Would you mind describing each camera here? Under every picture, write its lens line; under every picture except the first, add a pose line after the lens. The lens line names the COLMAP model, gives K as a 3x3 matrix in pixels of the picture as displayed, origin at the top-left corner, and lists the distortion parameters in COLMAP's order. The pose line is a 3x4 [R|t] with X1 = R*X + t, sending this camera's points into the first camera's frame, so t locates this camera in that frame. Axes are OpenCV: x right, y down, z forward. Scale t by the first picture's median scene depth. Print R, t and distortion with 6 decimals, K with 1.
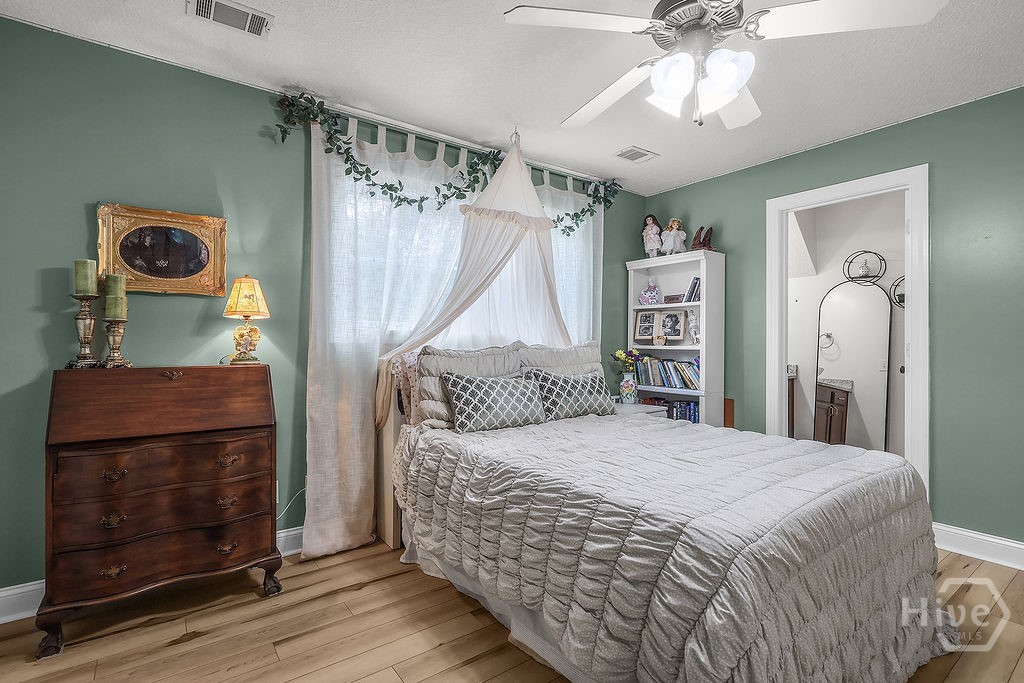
lens RADIAL K [[492.1, 0, 517.9], [0, 492.1, 340.8], [0, 0, 1]] dist [-0.004875, -0.000693]
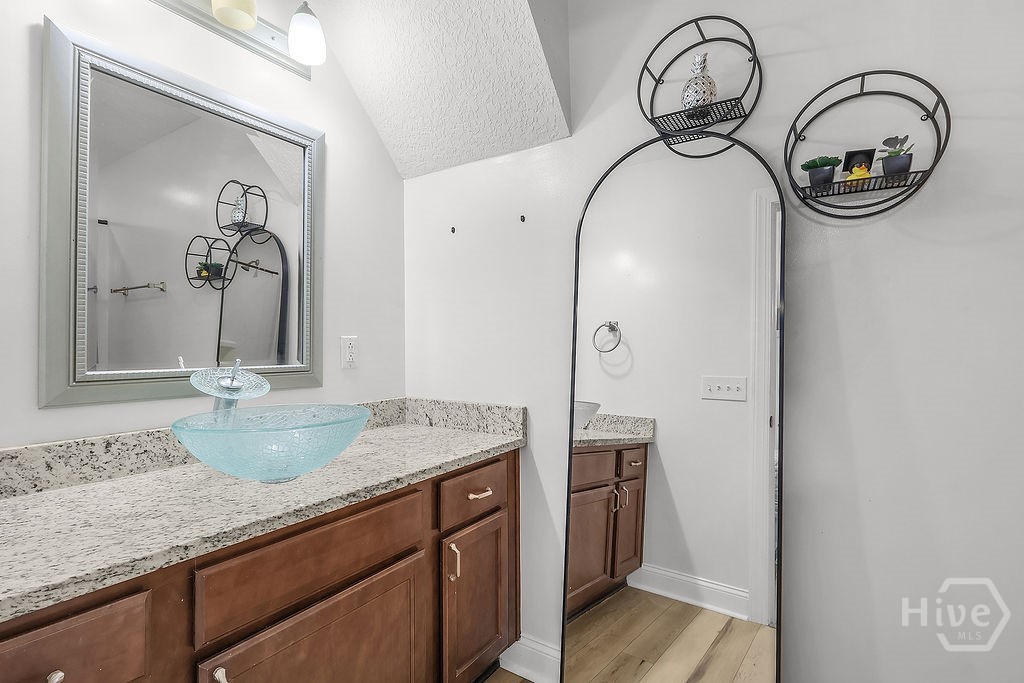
lens RADIAL K [[492.1, 0, 508.9], [0, 492.1, 344.9], [0, 0, 1]] dist [-0.004875, -0.000693]
pose [[0.945861, 0.006213, 0.324514, 0.452070], [-0.002606, 0.999930, -0.011549, 0.016485], [-0.324563, 0.010078, 0.945810, 0.684404]]
